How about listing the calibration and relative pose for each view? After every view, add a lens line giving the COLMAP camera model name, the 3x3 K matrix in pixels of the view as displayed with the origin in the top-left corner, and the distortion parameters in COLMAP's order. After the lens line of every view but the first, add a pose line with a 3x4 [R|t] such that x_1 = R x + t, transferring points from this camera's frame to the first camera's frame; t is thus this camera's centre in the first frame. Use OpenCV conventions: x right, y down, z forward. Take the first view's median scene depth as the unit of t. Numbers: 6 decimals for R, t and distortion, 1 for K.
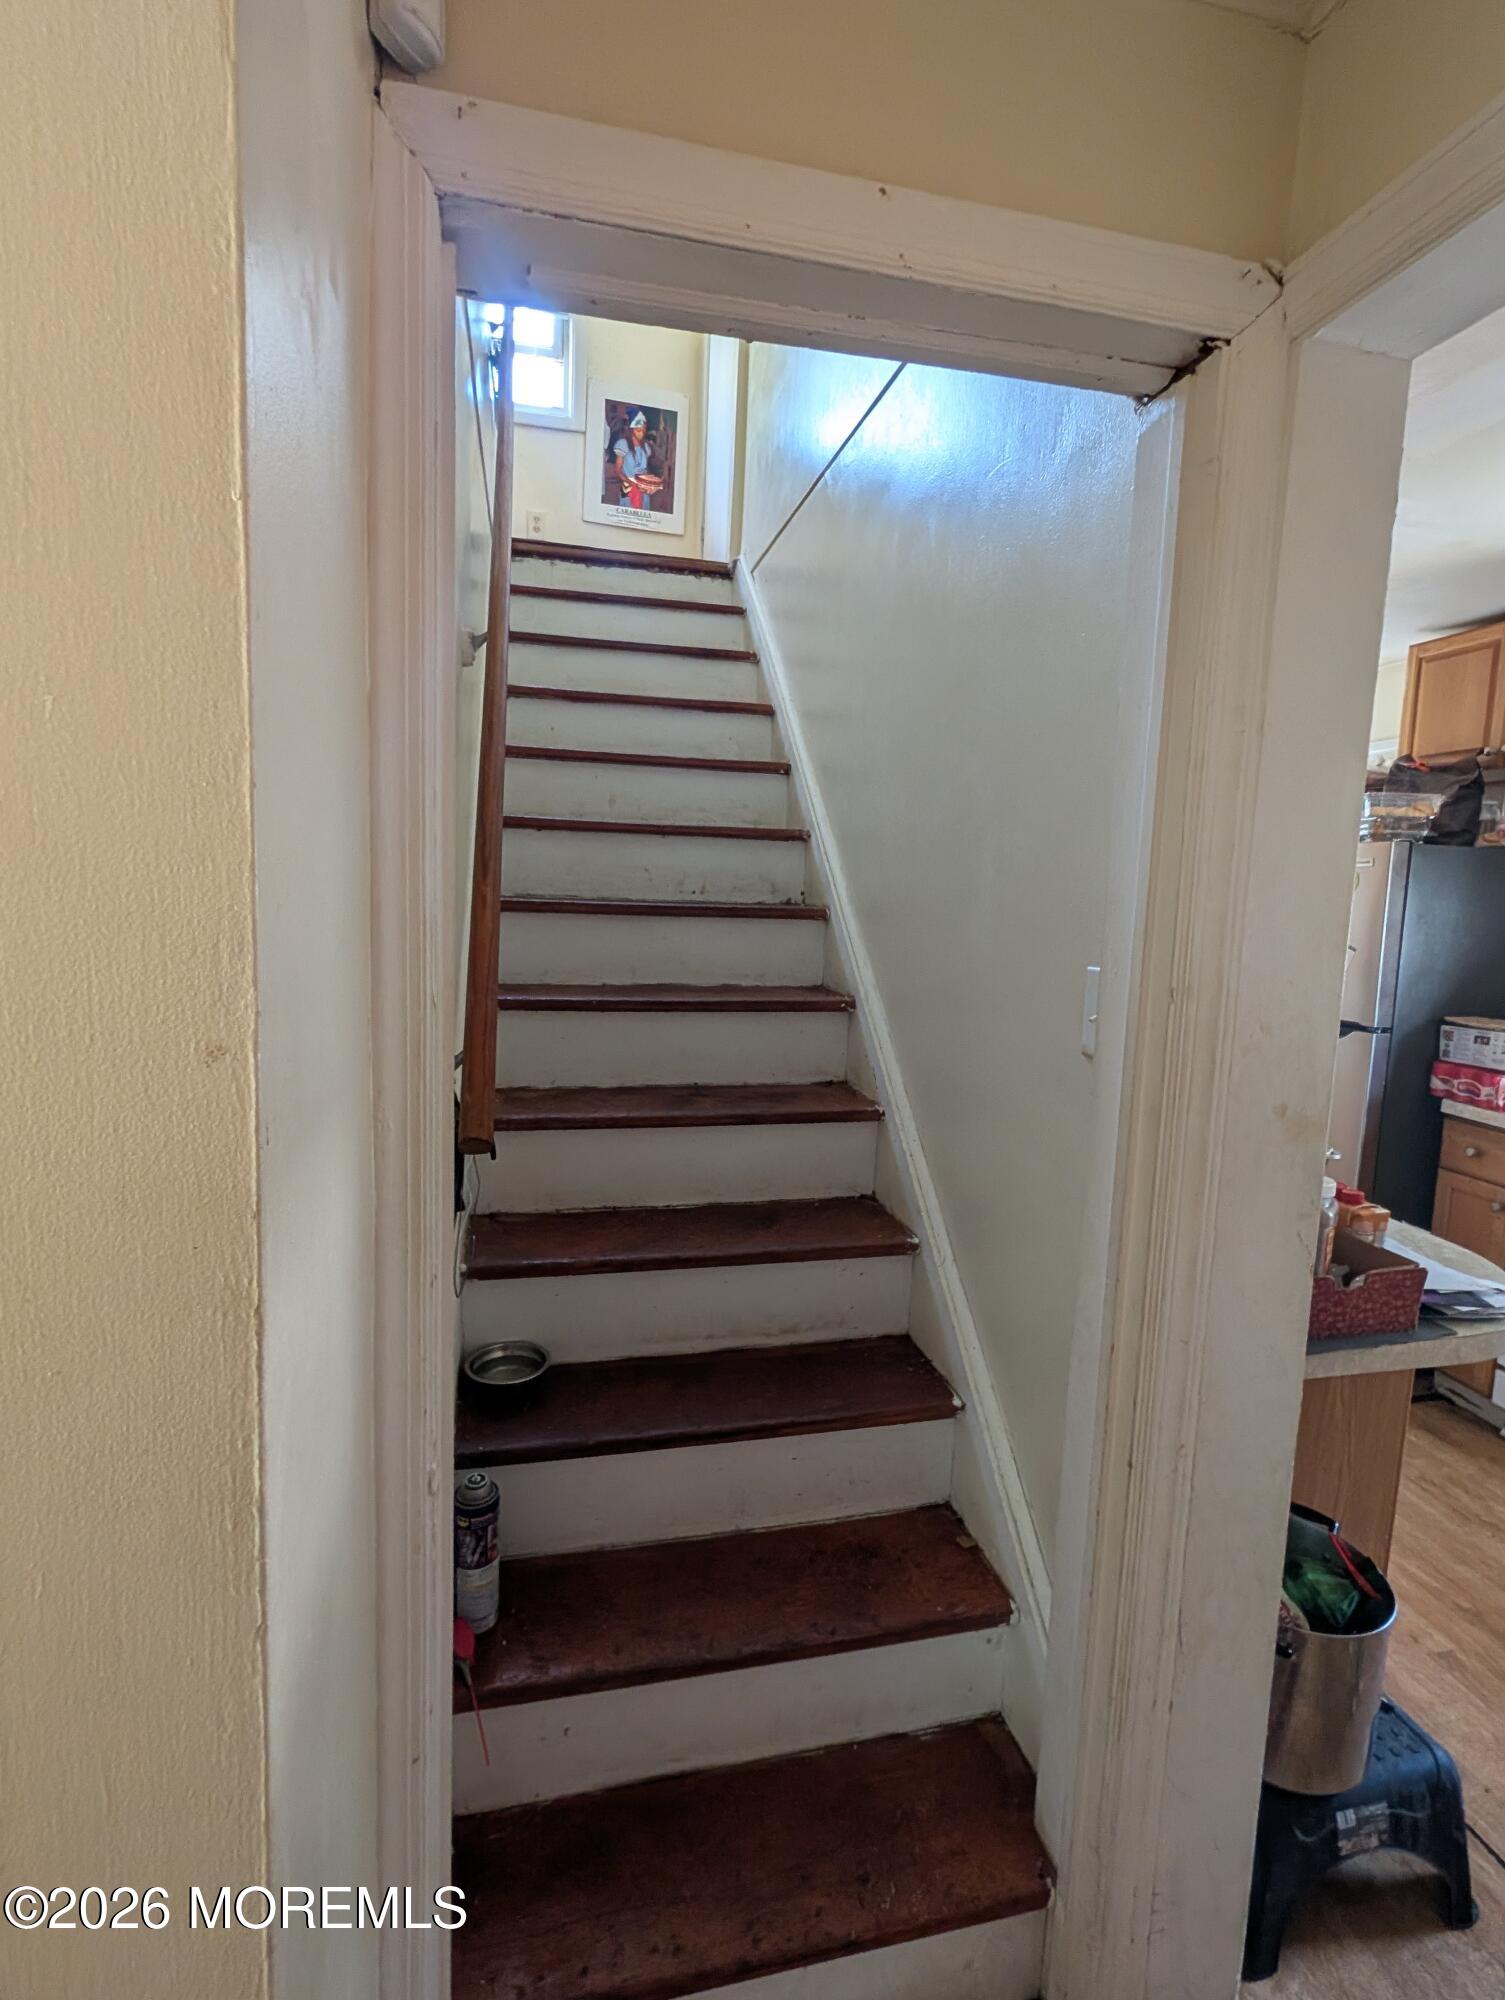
lens RADIAL K [[942.9, 0, 748.7], [0, 942.9, 997.3], [0, 0, 1]] dist [0.005228, -0.000934]
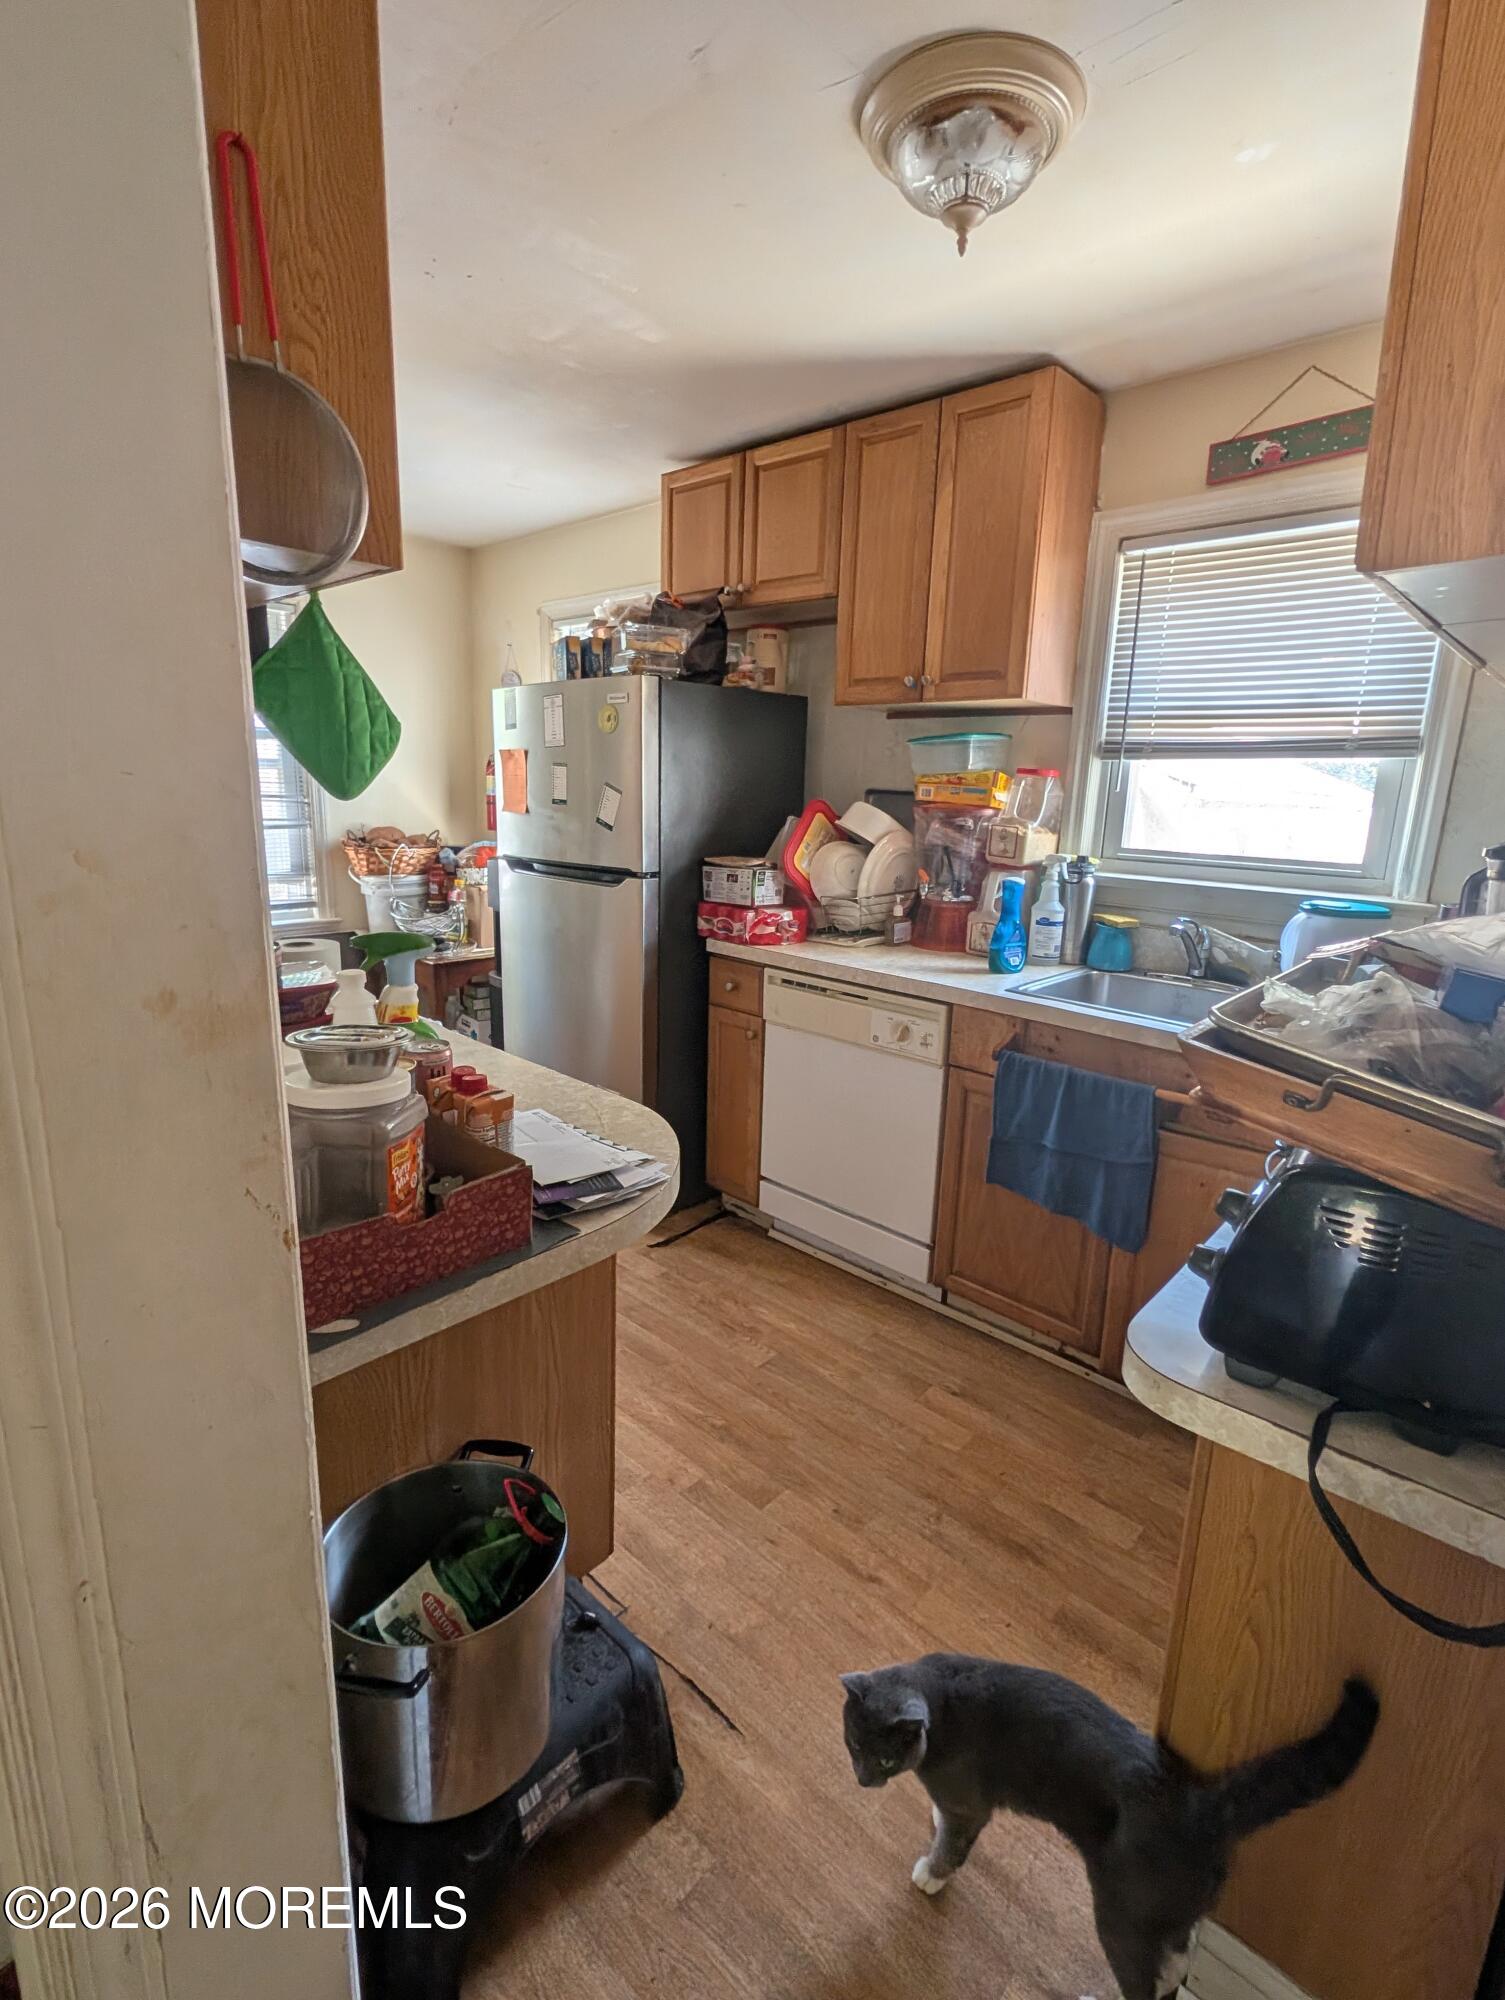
lens RADIAL K [[942.9, 0, 754.9], [0, 942.9, 997.2], [0, 0, 1]] dist [0.005228, -0.000934]
pose [[0.825761, -0.135864, 0.547411, 0.211293], [0.062838, 0.986672, 0.150097, 0.020585], [-0.560508, -0.089546, 0.823293, 0.123828]]
